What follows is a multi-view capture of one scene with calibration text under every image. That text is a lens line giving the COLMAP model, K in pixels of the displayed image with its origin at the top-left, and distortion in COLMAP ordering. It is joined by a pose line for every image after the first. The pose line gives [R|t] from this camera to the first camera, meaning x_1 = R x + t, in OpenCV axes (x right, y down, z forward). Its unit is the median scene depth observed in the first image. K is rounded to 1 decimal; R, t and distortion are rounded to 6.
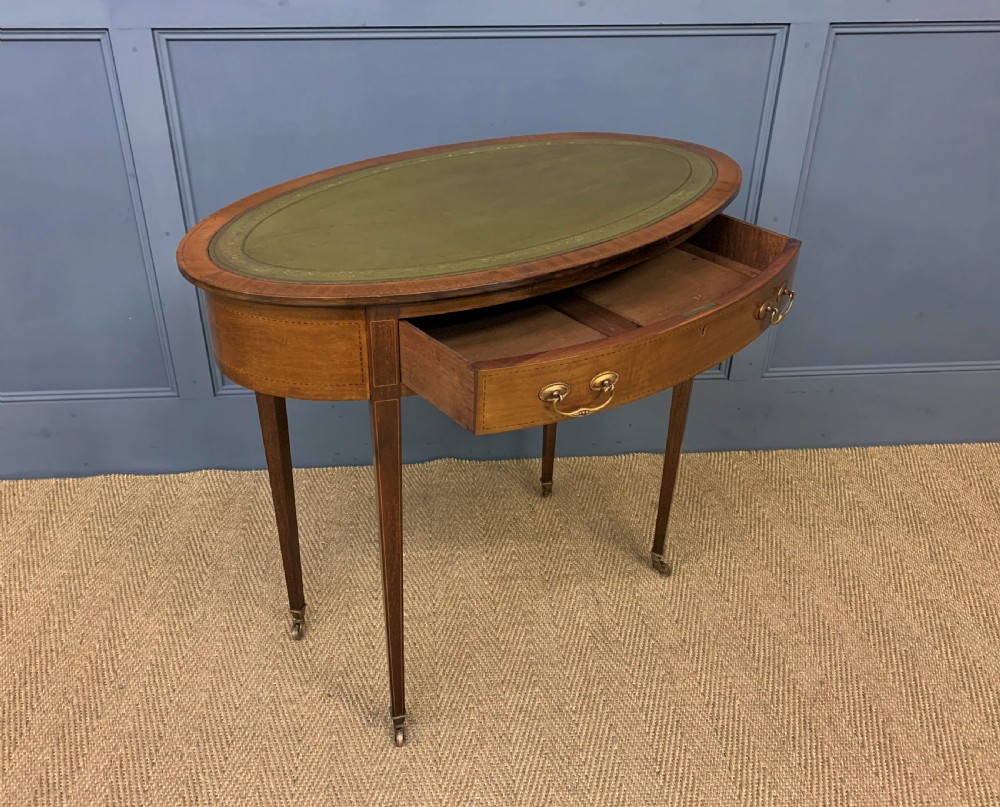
lens RADIAL K [[873.9, 0, 475.5], [0, 873.9, 385.5], [0, 0, 1]] dist [0.010636, -0.010159]
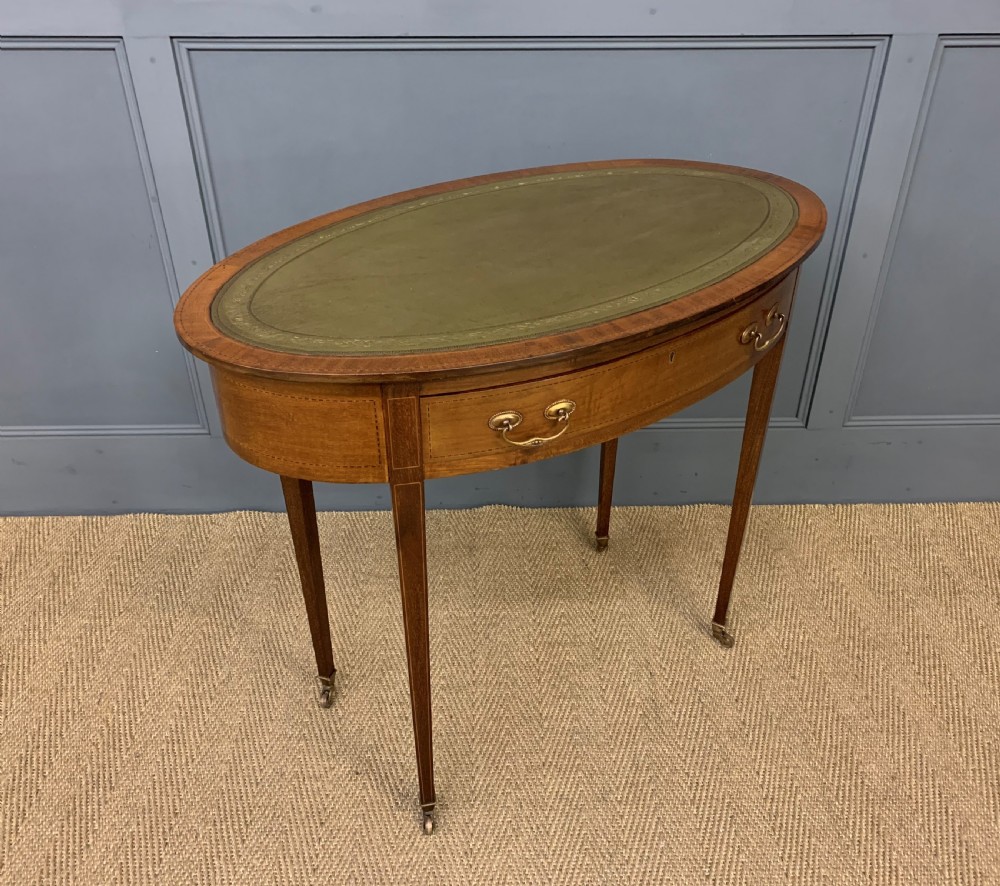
lens RADIAL K [[896.5, 0, 515.4], [0, 896.5, 437.9], [0, 0, 1]] dist [0.006772, -0.000995]
pose [[0.999045, 0.023546, -0.036802, 0.025829], [-0.021318, 0.997983, 0.059800, -0.056570], [0.038135, -0.058959, 0.997532, 0.066647]]
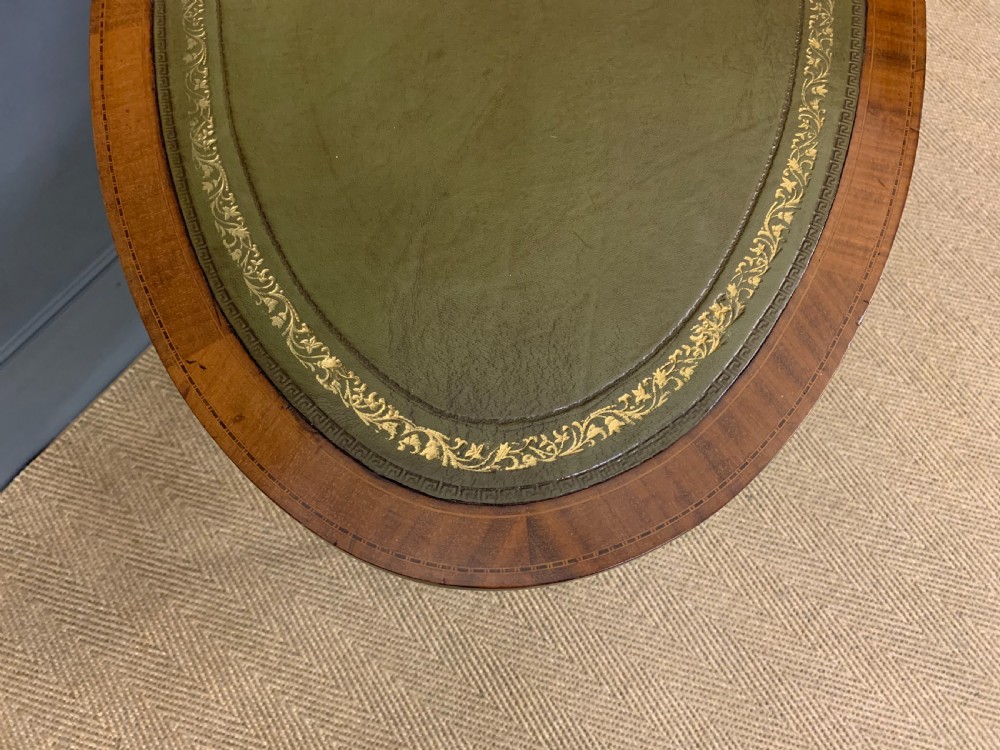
lens RADIAL K [[776.2, 0, 501.3], [0, 776.2, 369.6], [0, 0, 1]] dist [-0.006335, 0.005139]
pose [[0.658732, -0.698243, 0.280230, -0.220314], [0.372504, 0.626279, 0.684847, -0.265495], [-0.653692, -0.346744, 0.672648, 0.497792]]
